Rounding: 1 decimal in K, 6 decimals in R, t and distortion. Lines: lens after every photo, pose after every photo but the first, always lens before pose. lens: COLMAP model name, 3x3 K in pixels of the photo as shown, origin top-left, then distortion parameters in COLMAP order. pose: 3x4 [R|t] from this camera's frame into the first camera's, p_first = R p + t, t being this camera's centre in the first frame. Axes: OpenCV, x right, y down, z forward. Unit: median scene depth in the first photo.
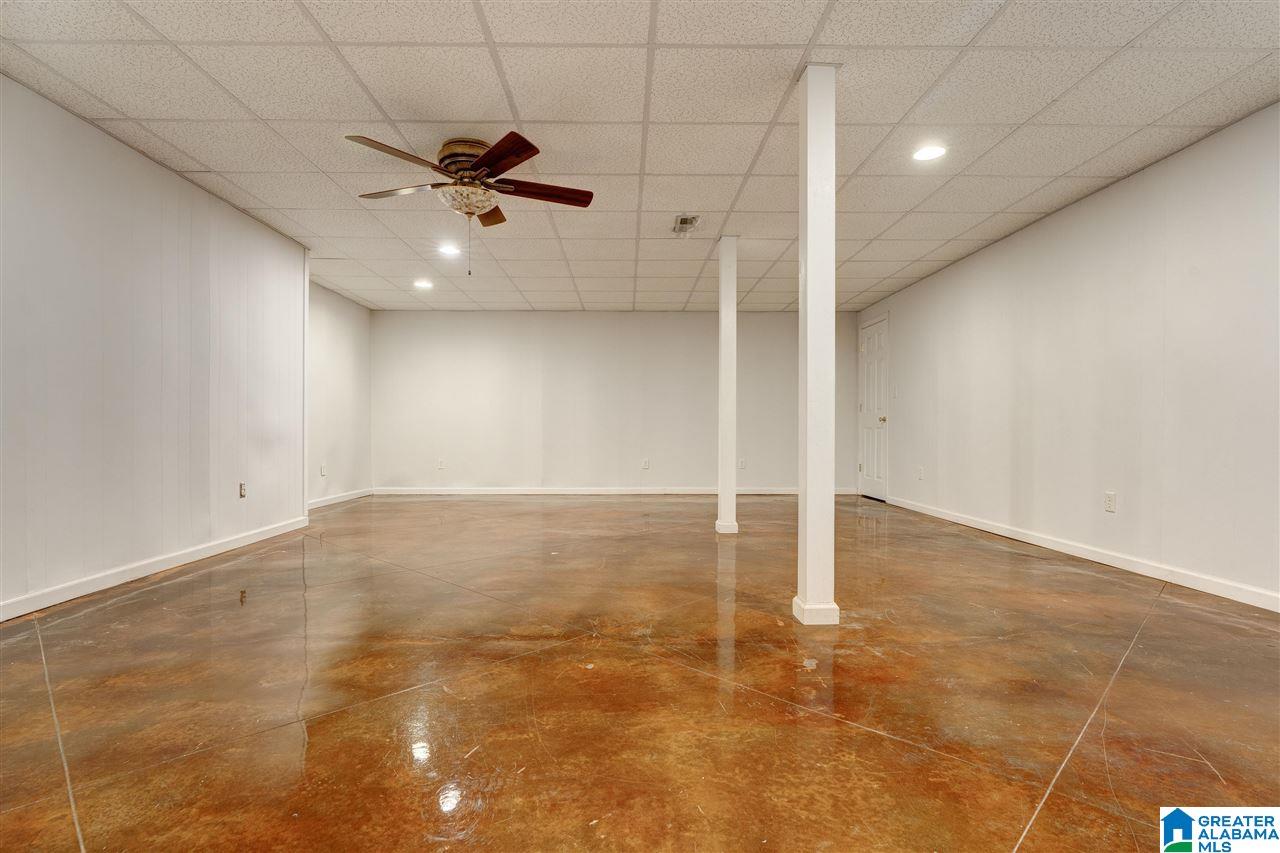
lens RADIAL K [[628.4, 0, 637.7], [0, 628.4, 435.0], [0, 0, 1]] dist [-0.001804, 0.000249]
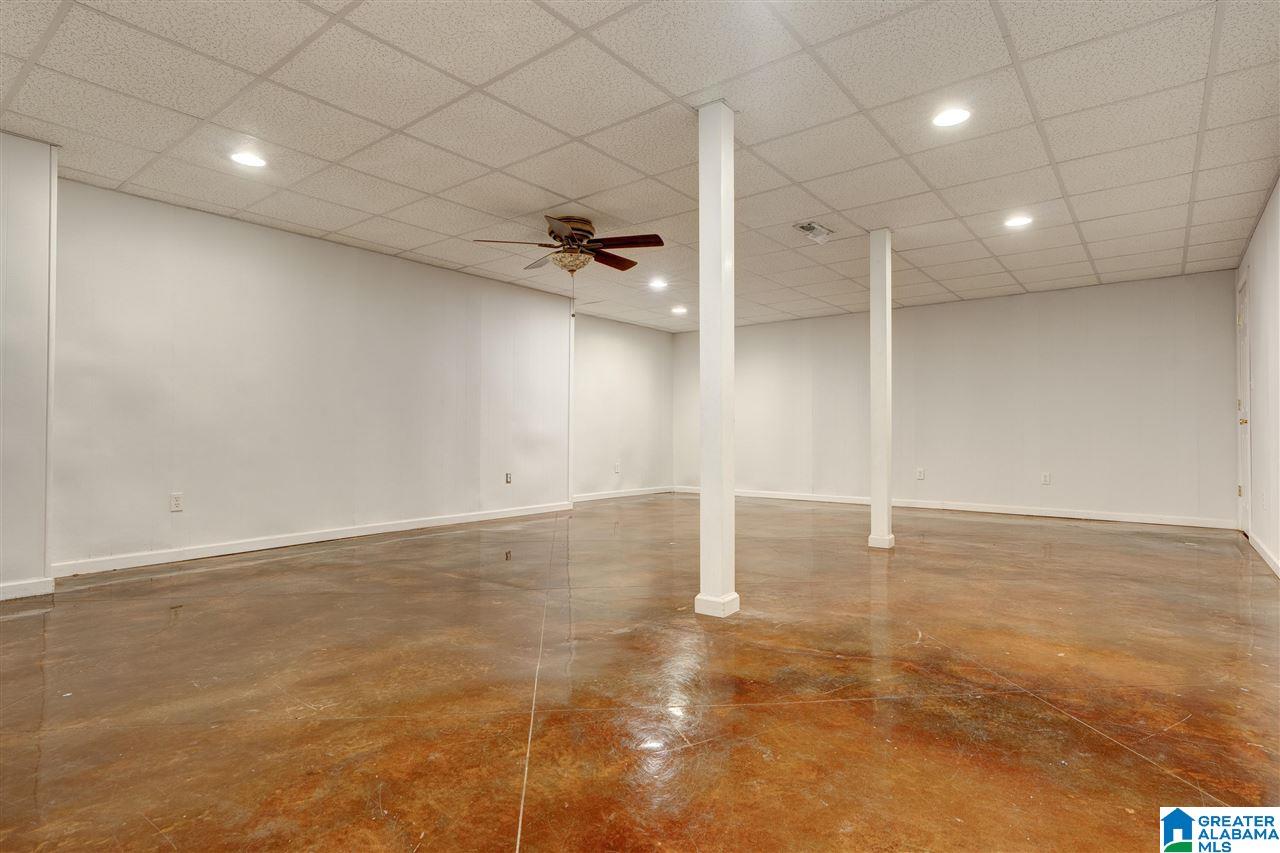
lens RADIAL K [[660.8, 0, 640.5], [0, 660.8, 421.7], [0, 0, 1]] dist [0.003770, 0.000003]
pose [[0.778028, -0.013642, -0.628081, 0.560316], [-0.005636, 0.999572, -0.028693, 0.001358], [0.628204, 0.025864, 0.777619, 0.020047]]
